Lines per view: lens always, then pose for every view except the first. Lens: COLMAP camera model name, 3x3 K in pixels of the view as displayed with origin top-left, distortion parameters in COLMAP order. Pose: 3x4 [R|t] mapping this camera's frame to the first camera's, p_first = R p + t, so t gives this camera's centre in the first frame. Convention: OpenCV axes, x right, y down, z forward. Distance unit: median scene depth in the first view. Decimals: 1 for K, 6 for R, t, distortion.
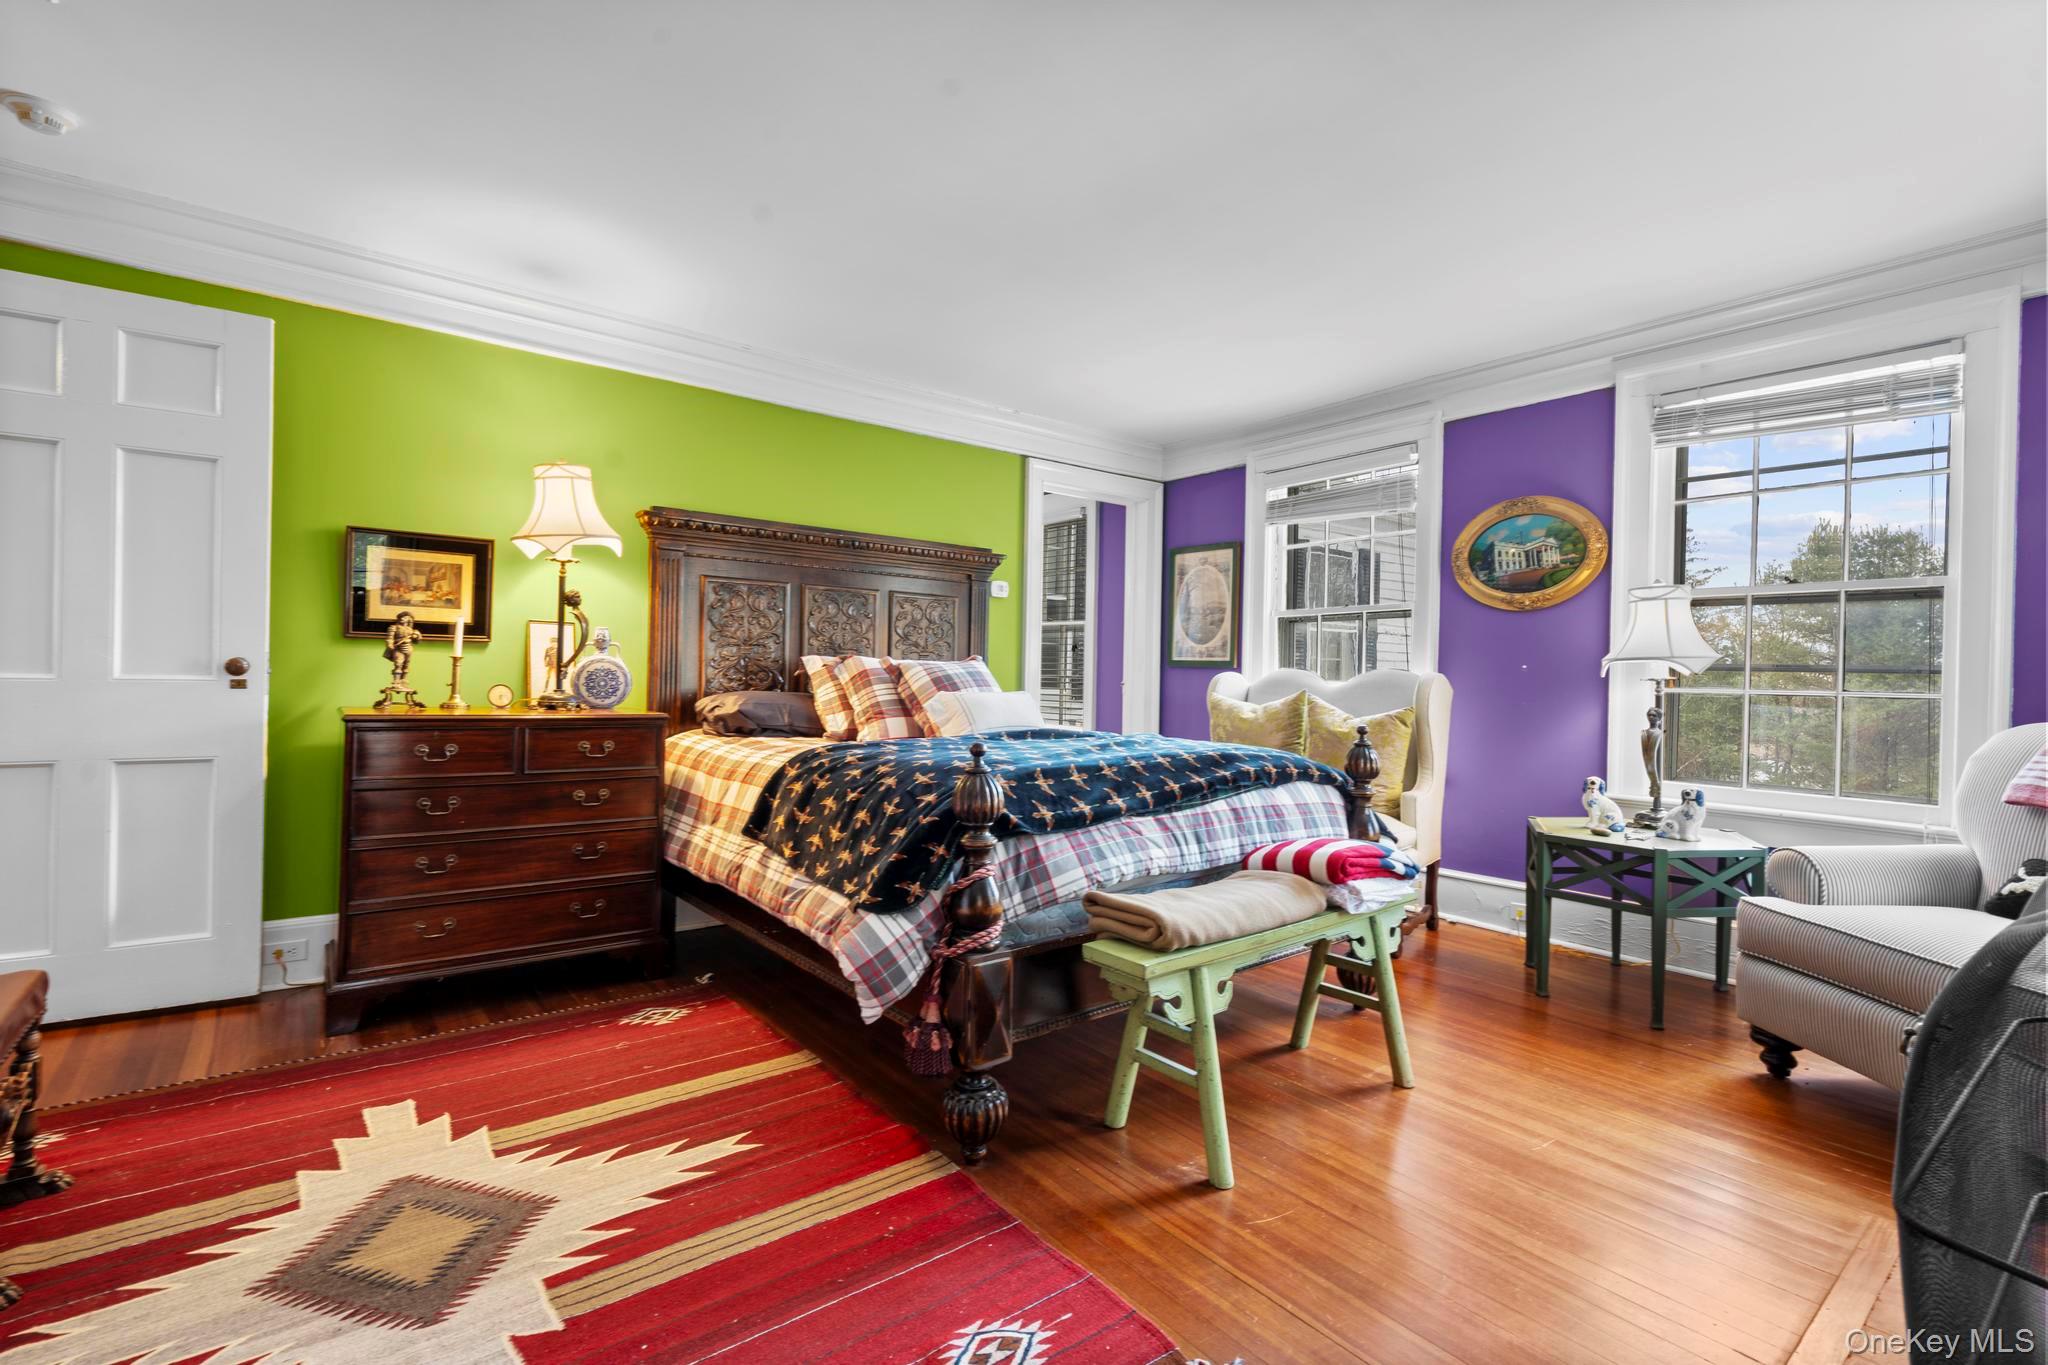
lens RADIAL K [[927.5, 0, 1024.3], [0, 927.5, 677.7], [0, 0, 1]] dist [-0.005518, 0.003197]
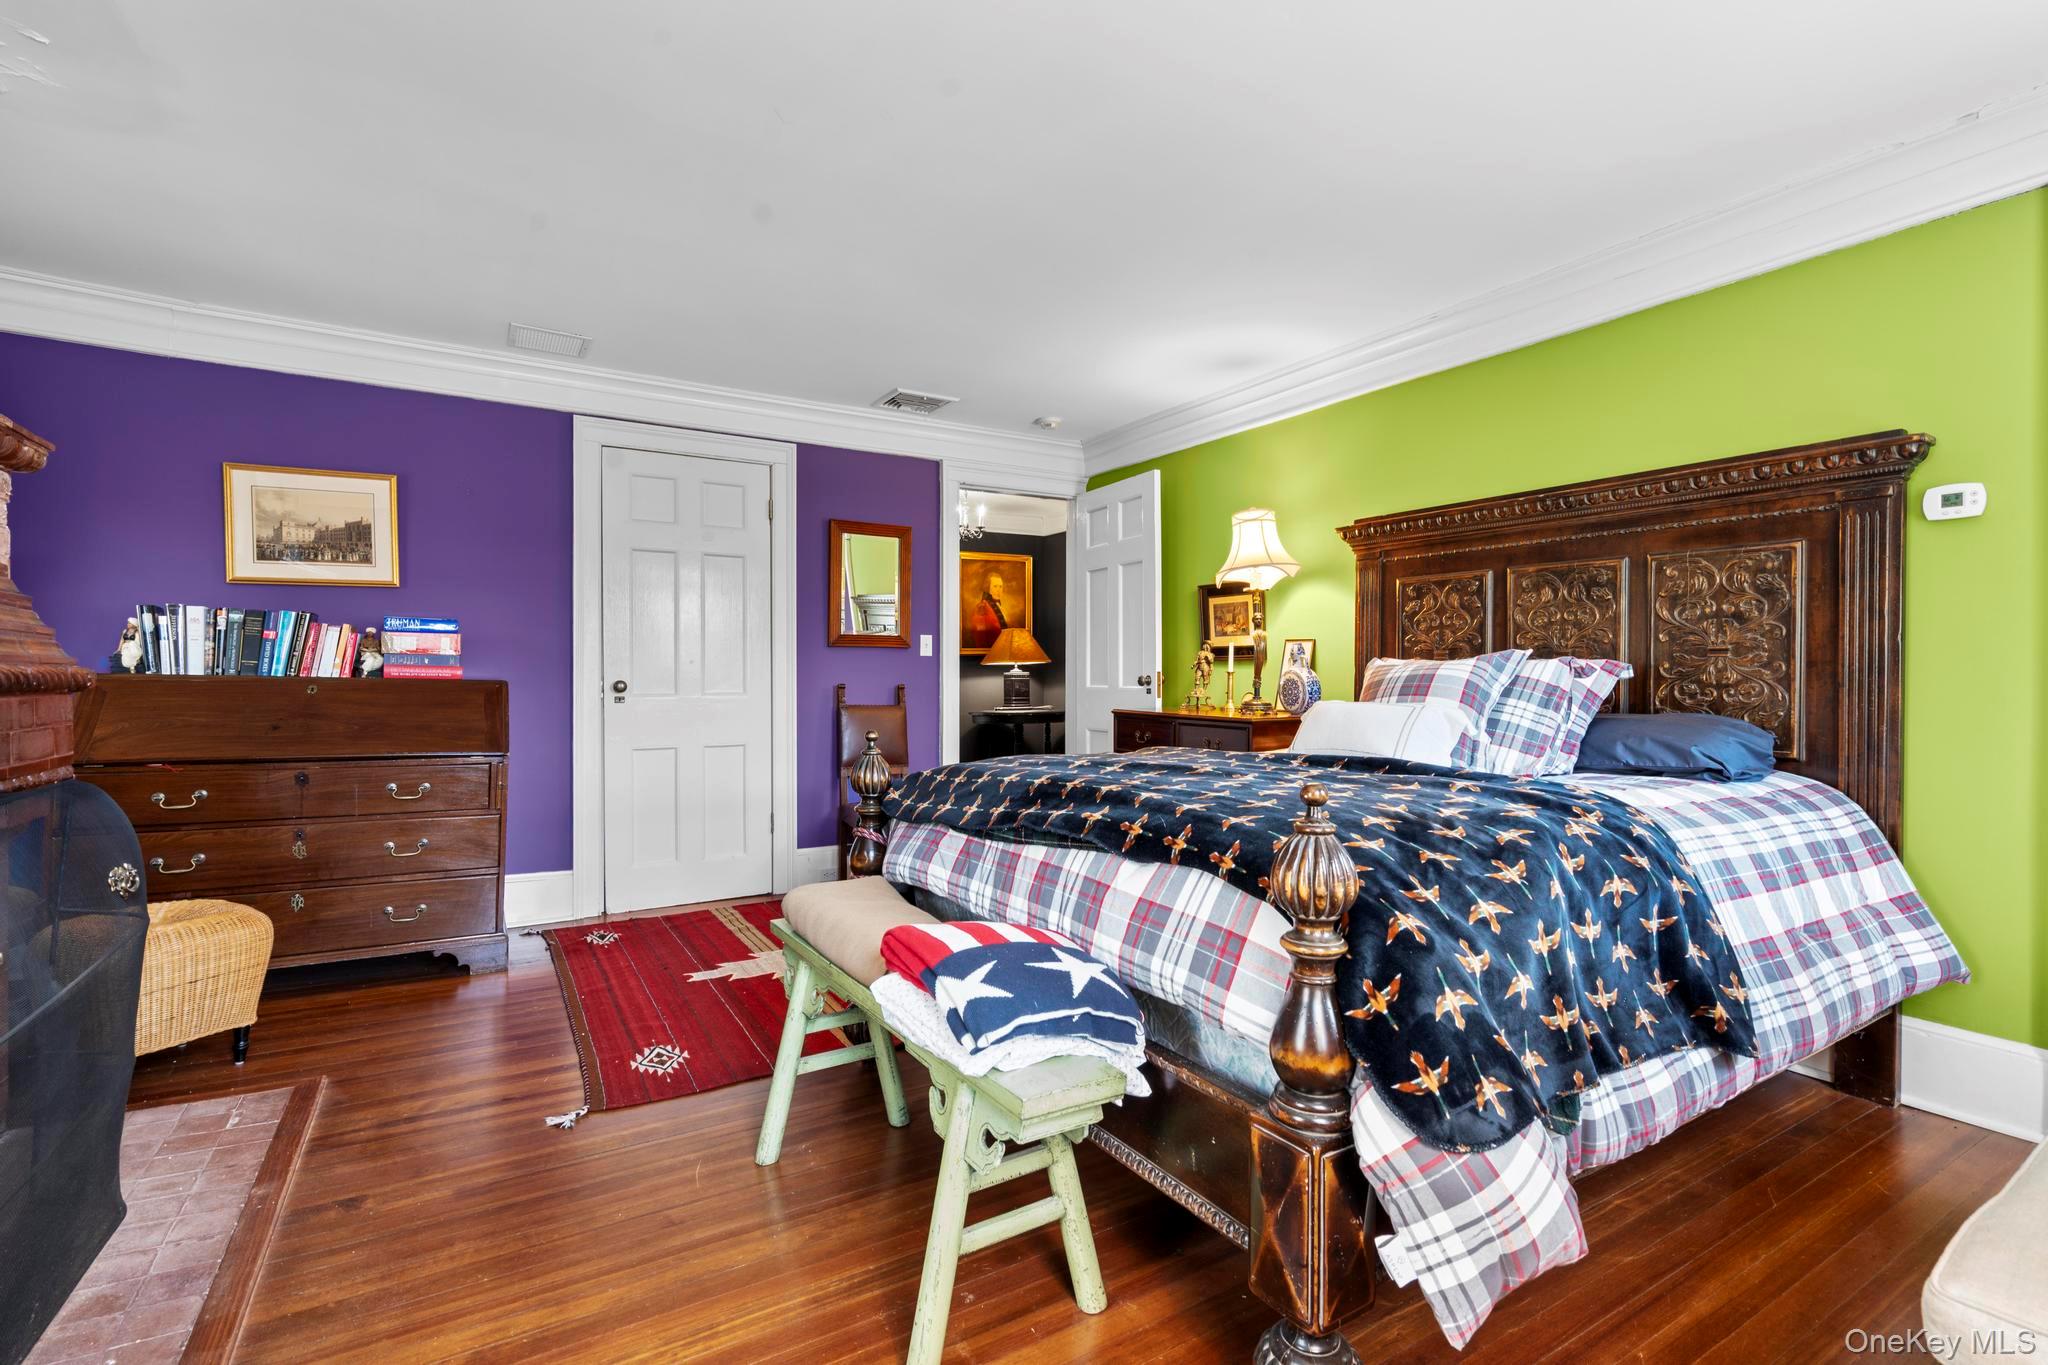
lens RADIAL K [[927.5, 0, 1025.4], [0, 927.5, 683.3], [0, 0, 1]] dist [-0.005518, 0.003197]
pose [[-0.118120, -0.011251, -0.992936, 0.656723], [-0.009145, 0.999906, -0.010242, 0.008825], [0.992957, 0.007871, -0.118211, 0.754420]]
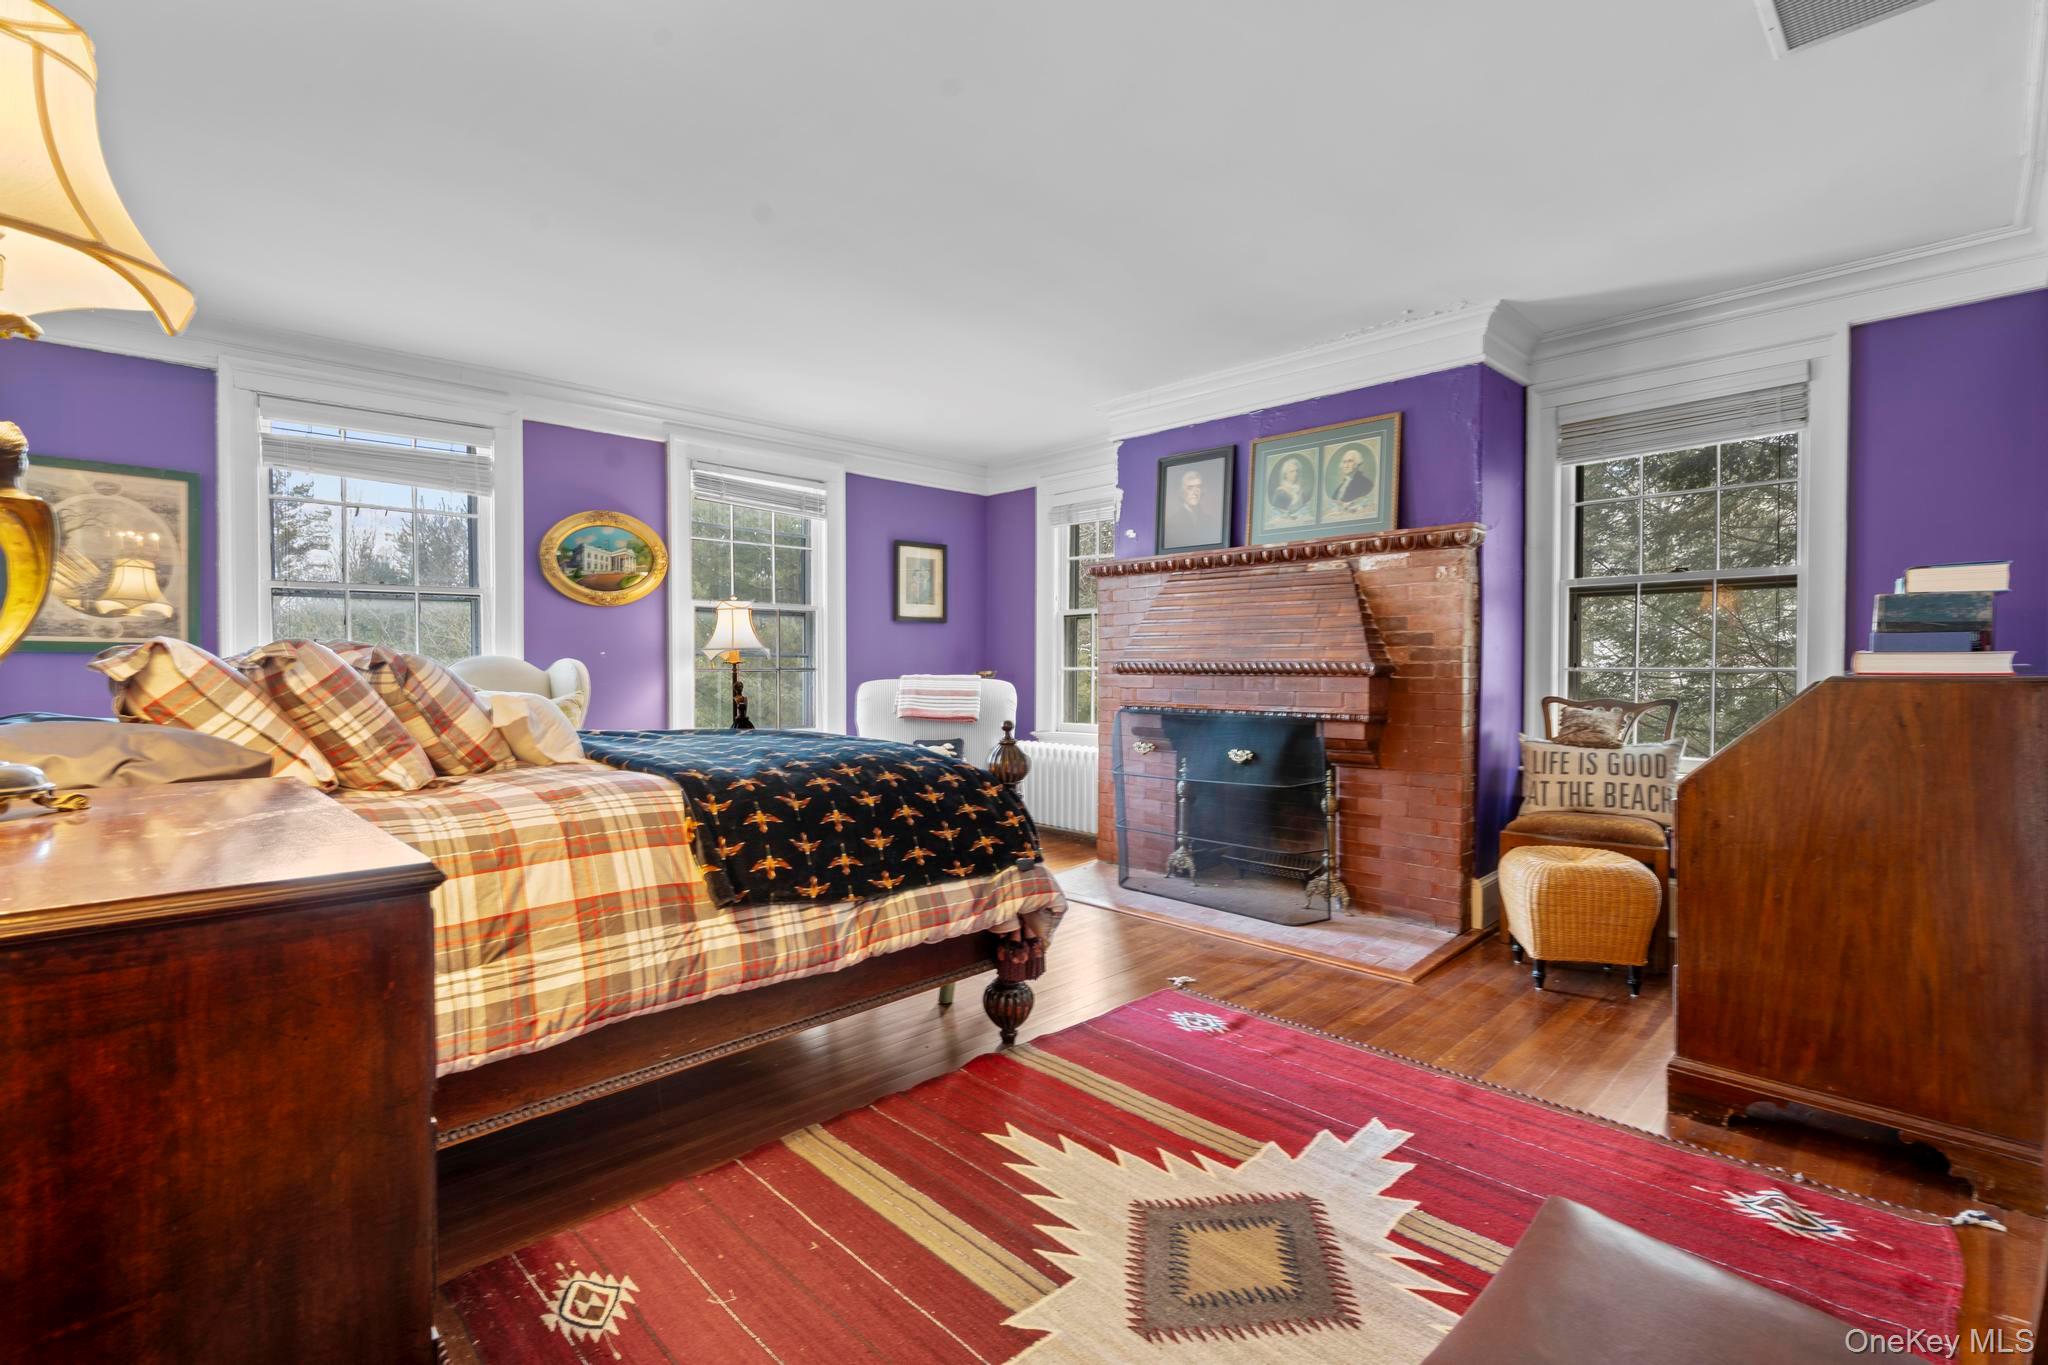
lens RADIAL K [[927.5, 0, 1031.1], [0, 927.5, 684.4], [0, 0, 1]] dist [-0.005518, 0.003197]
pose [[-0.113230, -0.037914, 0.992845, -0.753436], [0.003920, 0.999247, 0.038606, -0.016860], [-0.993561, 0.008264, -0.112996, 0.627914]]
